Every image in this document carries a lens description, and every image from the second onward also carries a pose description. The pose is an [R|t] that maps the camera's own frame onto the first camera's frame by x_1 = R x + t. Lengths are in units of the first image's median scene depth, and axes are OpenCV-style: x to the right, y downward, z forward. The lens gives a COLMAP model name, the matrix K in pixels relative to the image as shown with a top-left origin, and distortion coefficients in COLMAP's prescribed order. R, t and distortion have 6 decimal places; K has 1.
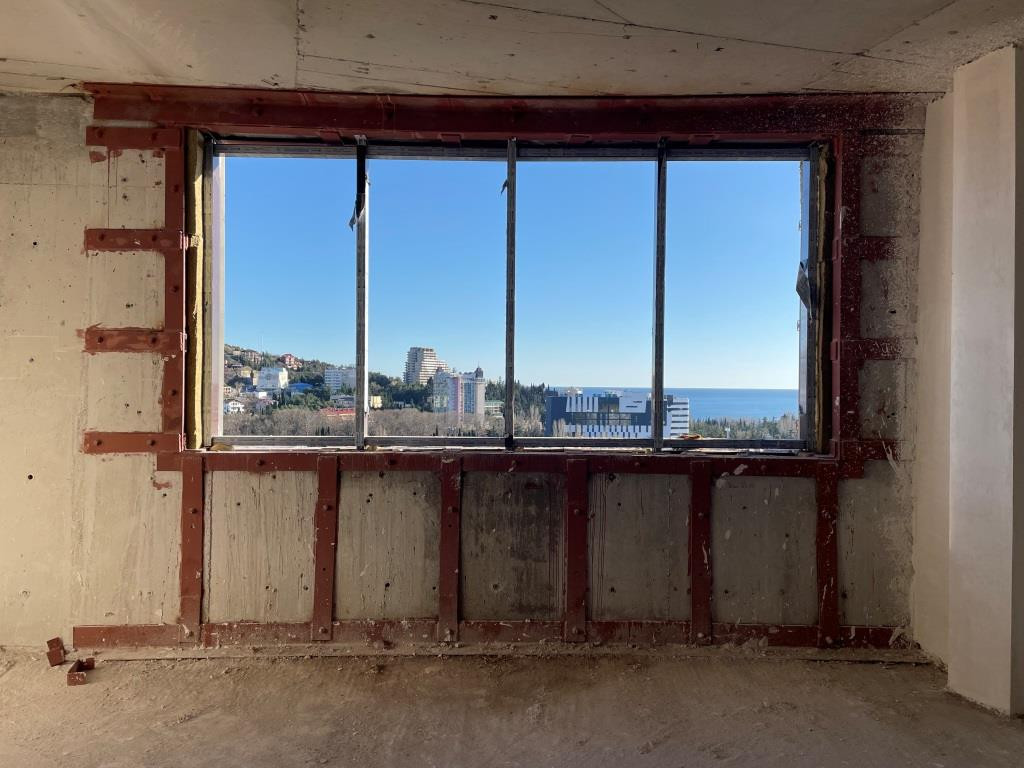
lens RADIAL K [[769.2, 0, 517.3], [0, 769.2, 382.3], [0, 0, 1]] dist [0.100488, -0.120595]
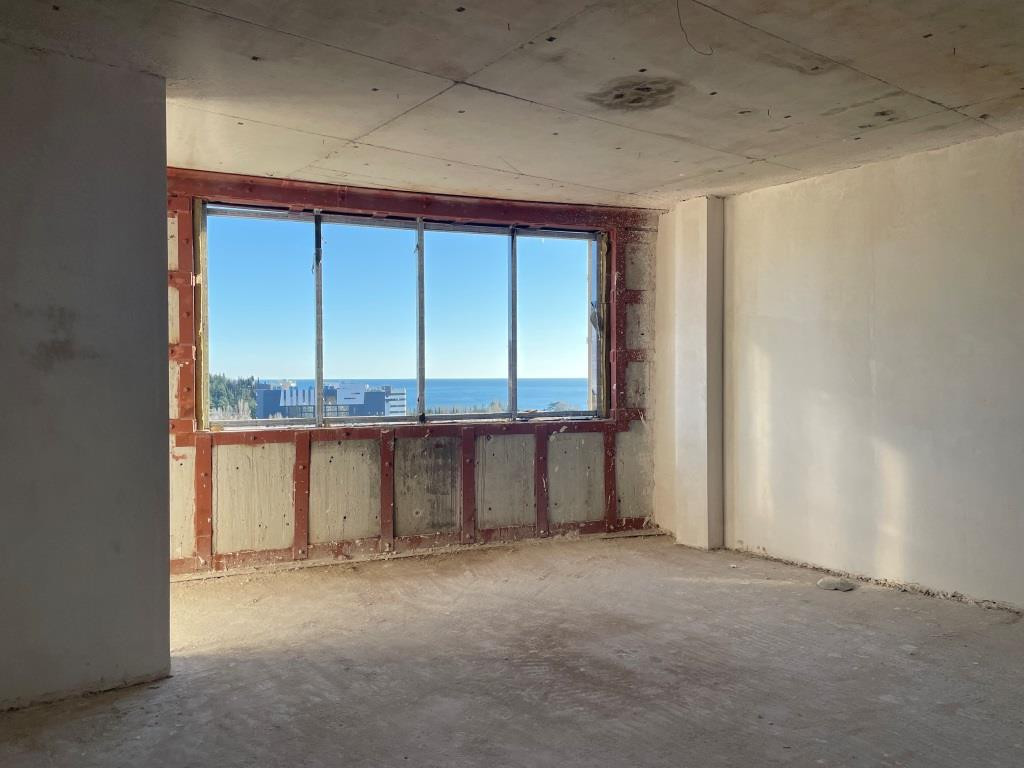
lens RADIAL K [[769.2, 0, 512.9], [0, 769.2, 379.4], [0, 0, 1]] dist [0.100488, -0.120595]
pose [[0.934650, -0.015756, 0.355219, -0.389216], [0.013115, 0.999866, 0.009842, -0.010439], [-0.355326, -0.004540, 0.934731, -0.484178]]
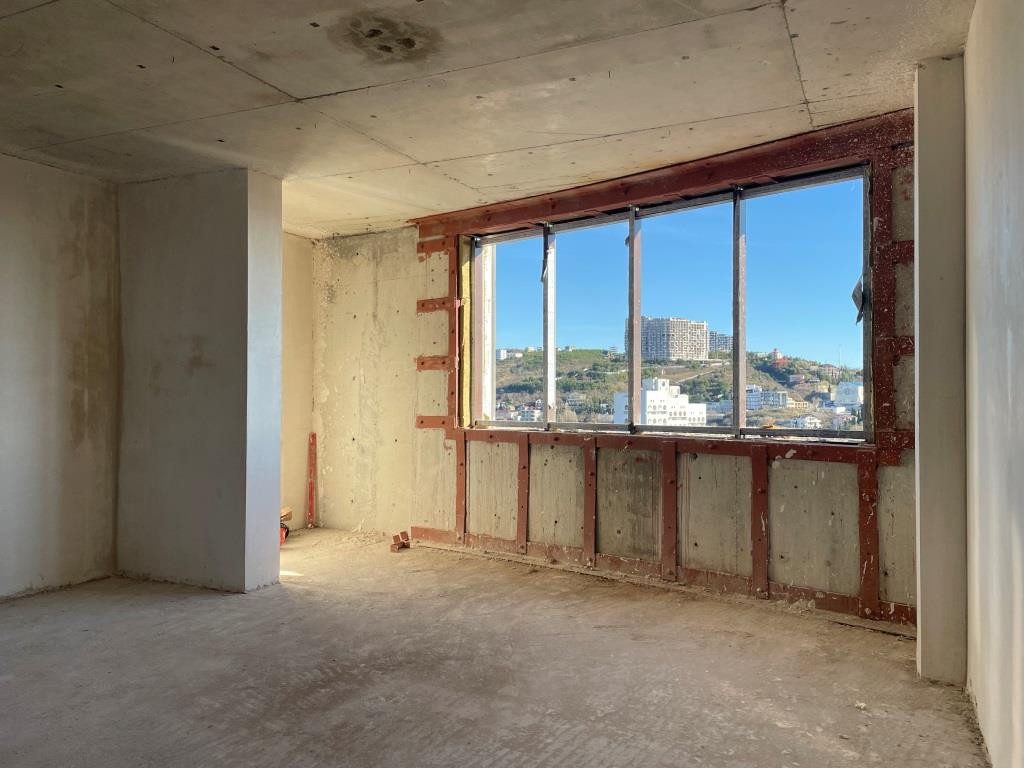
lens RADIAL K [[769.2, 0, 519.2], [0, 769.2, 382.9], [0, 0, 1]] dist [0.100488, -0.120595]
pose [[0.755776, -0.019062, -0.654552, 0.749114], [0.006582, 0.999747, -0.021515, 0.027814], [0.654797, 0.011952, 0.755710, -0.158285]]
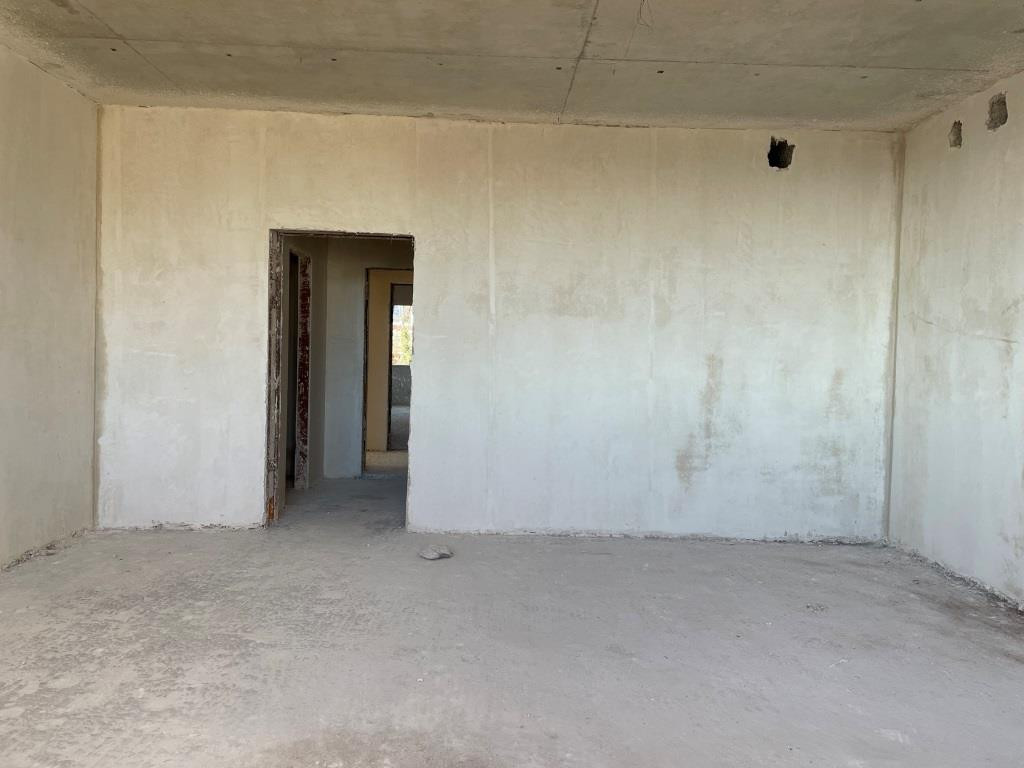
lens RADIAL K [[769.2, 0, 512.7], [0, 769.2, 371.8], [0, 0, 1]] dist [0.100488, -0.120595]
pose [[-0.968014, -0.041457, 0.247447, -0.131978], [-0.035832, 0.998988, 0.027195, 0.028402], [-0.248324, 0.017459, -0.968520, 0.863557]]
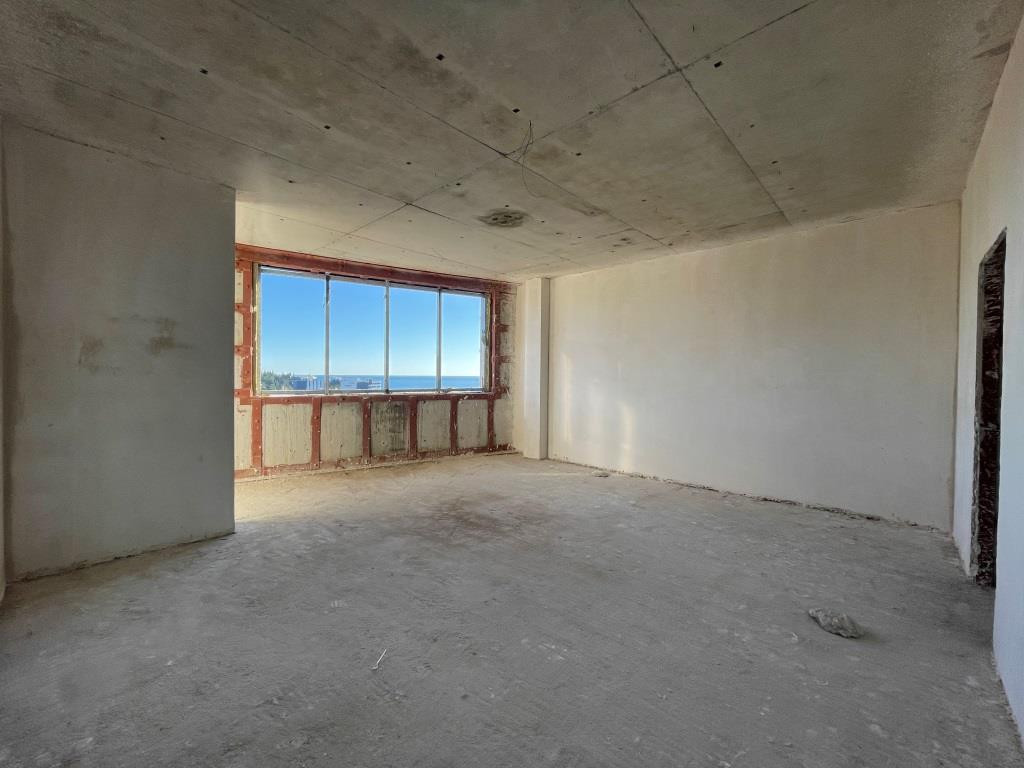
lens RADIAL K [[413.8, 0, 511.9], [0, 413.8, 378.7], [0, 0, 1]] dist [-0.002961, 0.001294]
pose [[0.862135, -0.005625, 0.506647, -0.380471], [-0.002073, 0.999891, 0.014629, 0.012981], [-0.506674, -0.013663, 0.862030, -0.494343]]
